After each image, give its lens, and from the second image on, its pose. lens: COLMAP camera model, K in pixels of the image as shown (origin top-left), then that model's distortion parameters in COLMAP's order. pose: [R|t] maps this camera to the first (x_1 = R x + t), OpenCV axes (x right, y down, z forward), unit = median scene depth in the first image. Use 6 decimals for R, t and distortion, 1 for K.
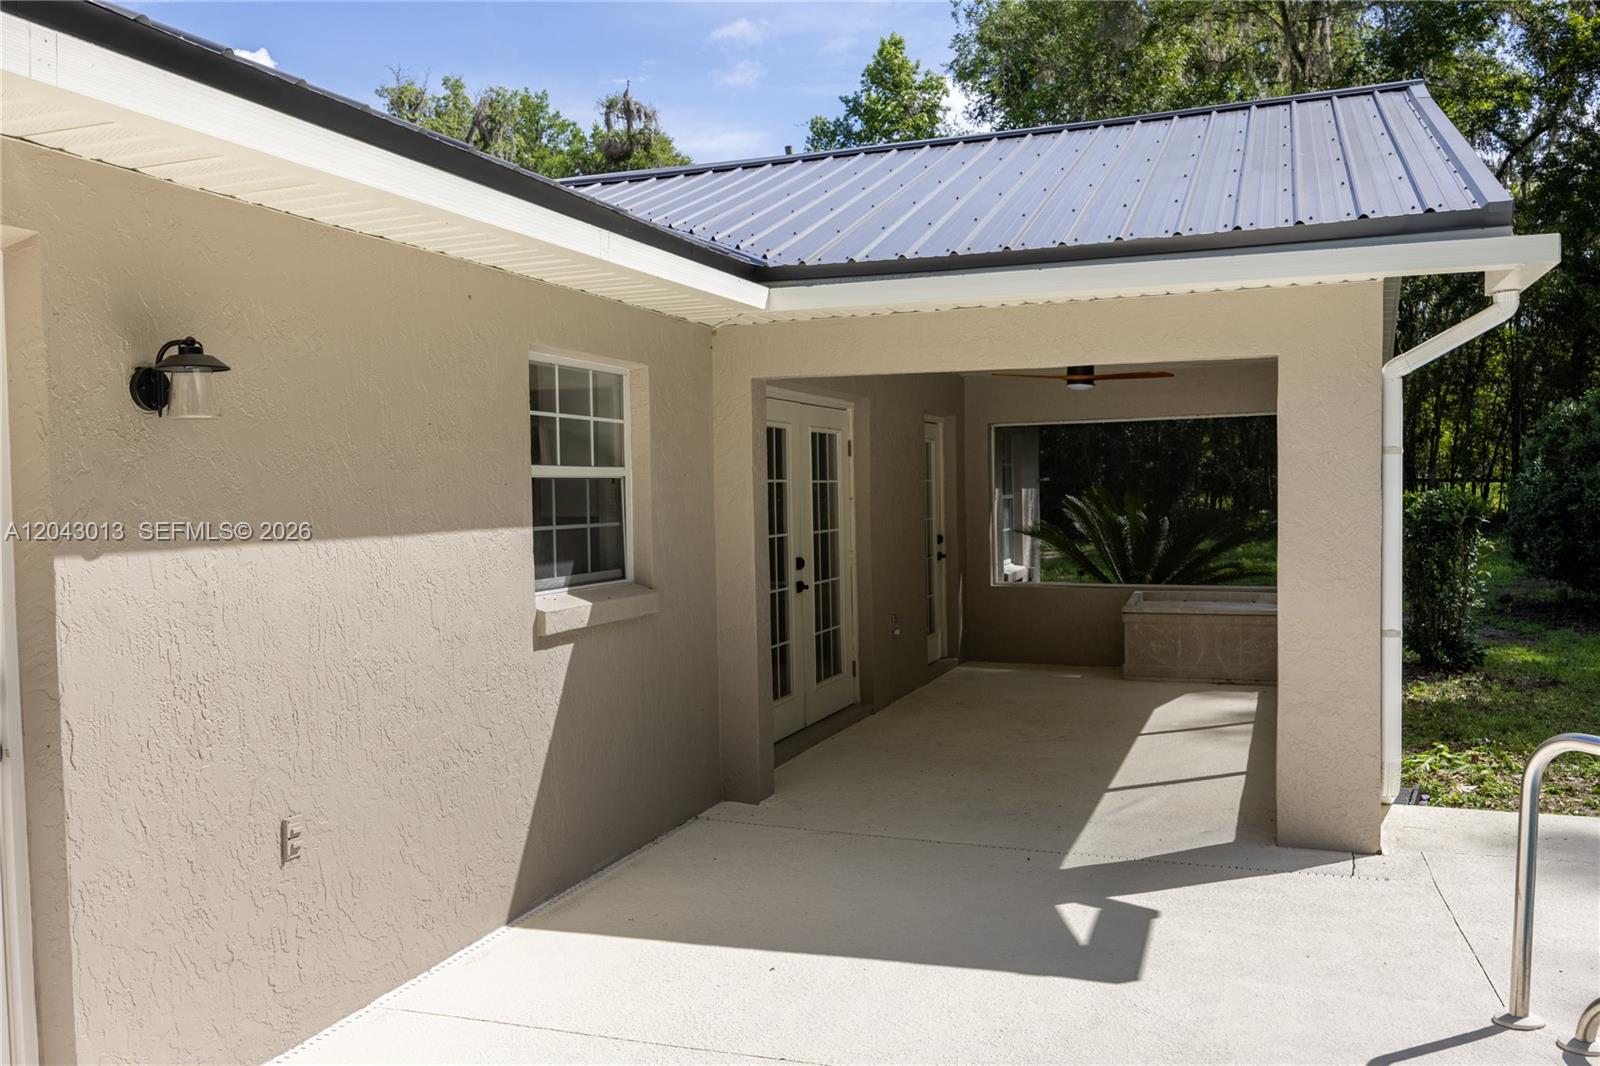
lens RADIAL K [[1281.9, 0, 800.0], [0, 1281.9, 533.0], [0, 0, 1]] dist [0.001929, -0.006642]
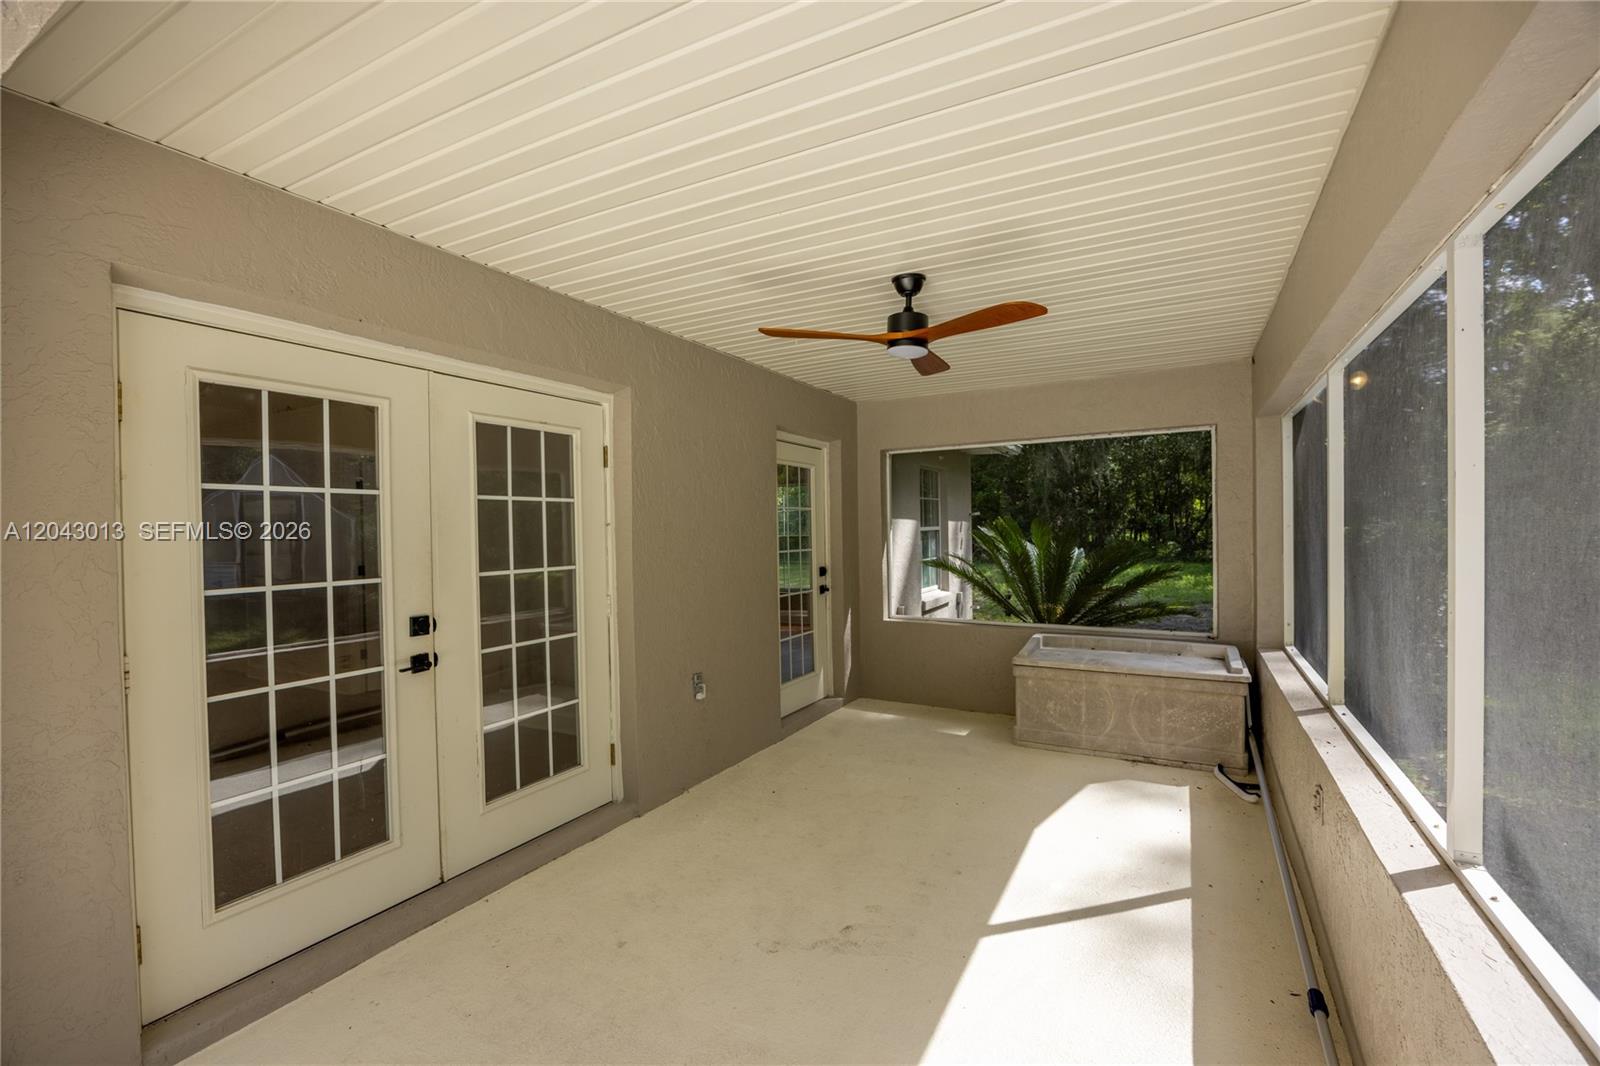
lens RADIAL K [[708.1, 0, 800.0], [0, 708.1, 533.0], [0, 0, 1]] dist [-0.003117, -0.000127]
pose [[0.991231, 0.005928, -0.132009, 0.173710], [-0.009472, 0.999611, -0.026237, -0.010347], [0.131802, 0.027258, 0.990901, 0.520390]]
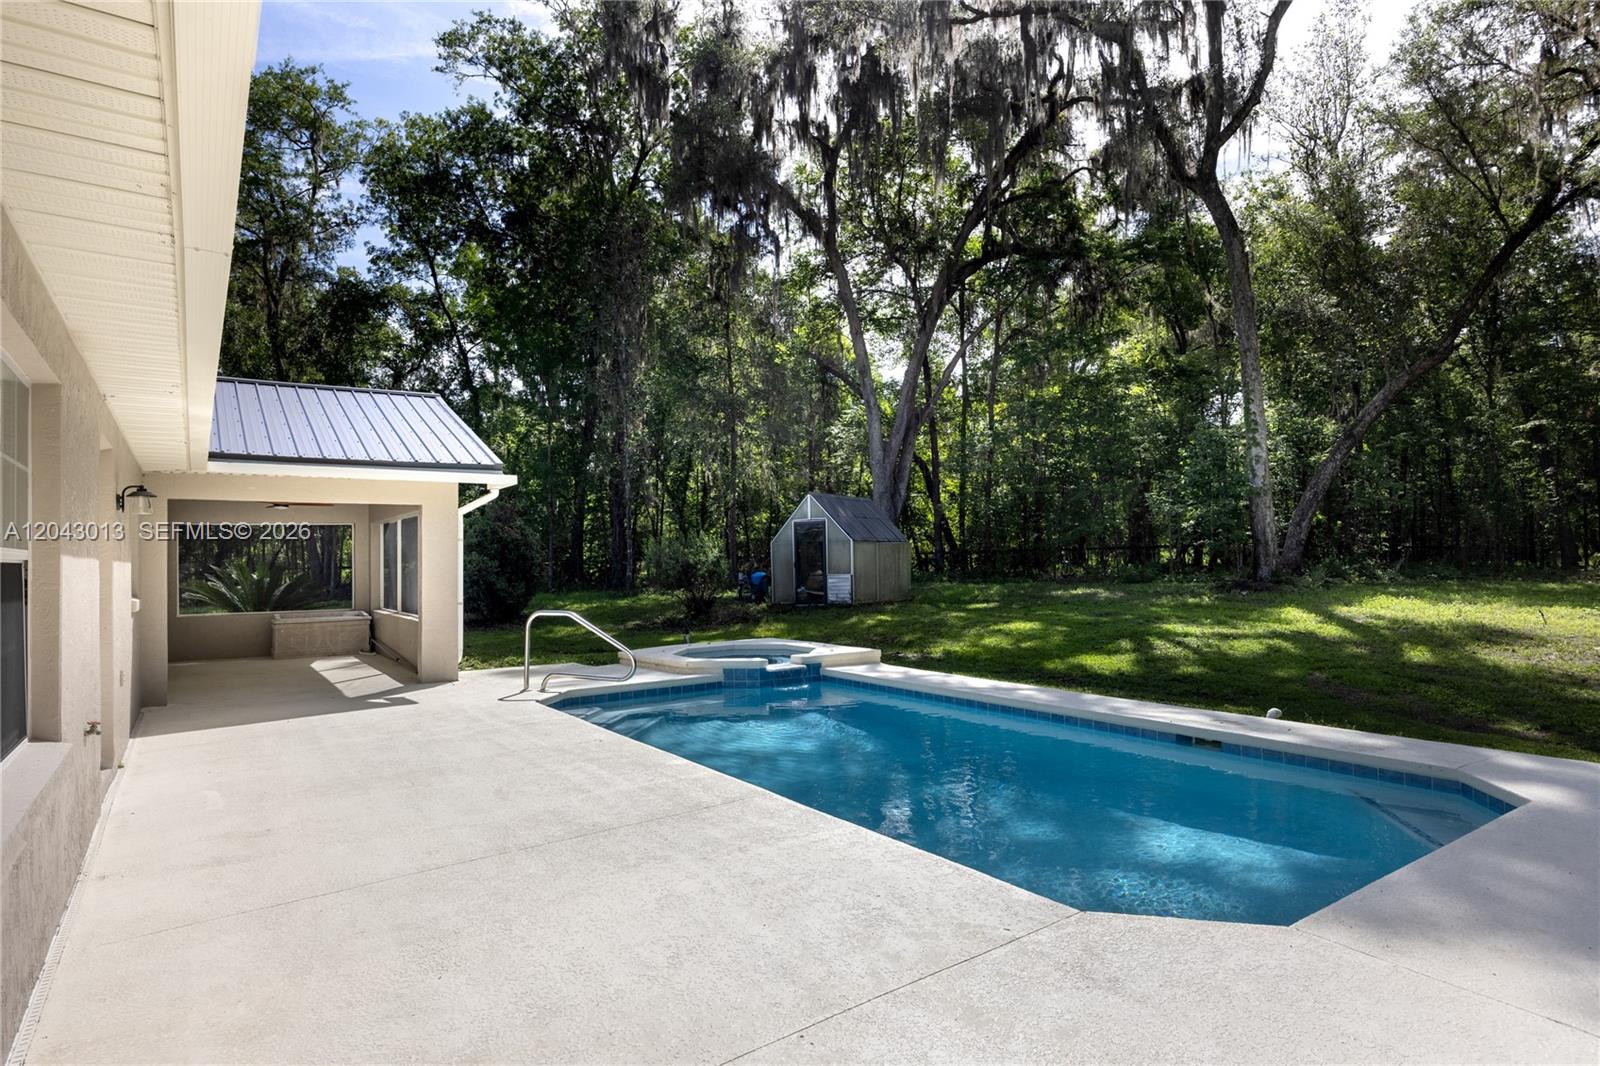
lens RADIAL K [[860.7, 0, 800.0], [0, 860.7, 533.0], [0, 0, 1]] dist [0.000587, 0.000066]
pose [[0.565343, 0.032111, 0.824230, -0.358035], [0.038765, 0.997104, -0.065436, 0.038591], [-0.823944, 0.068945, 0.562461, -0.369190]]
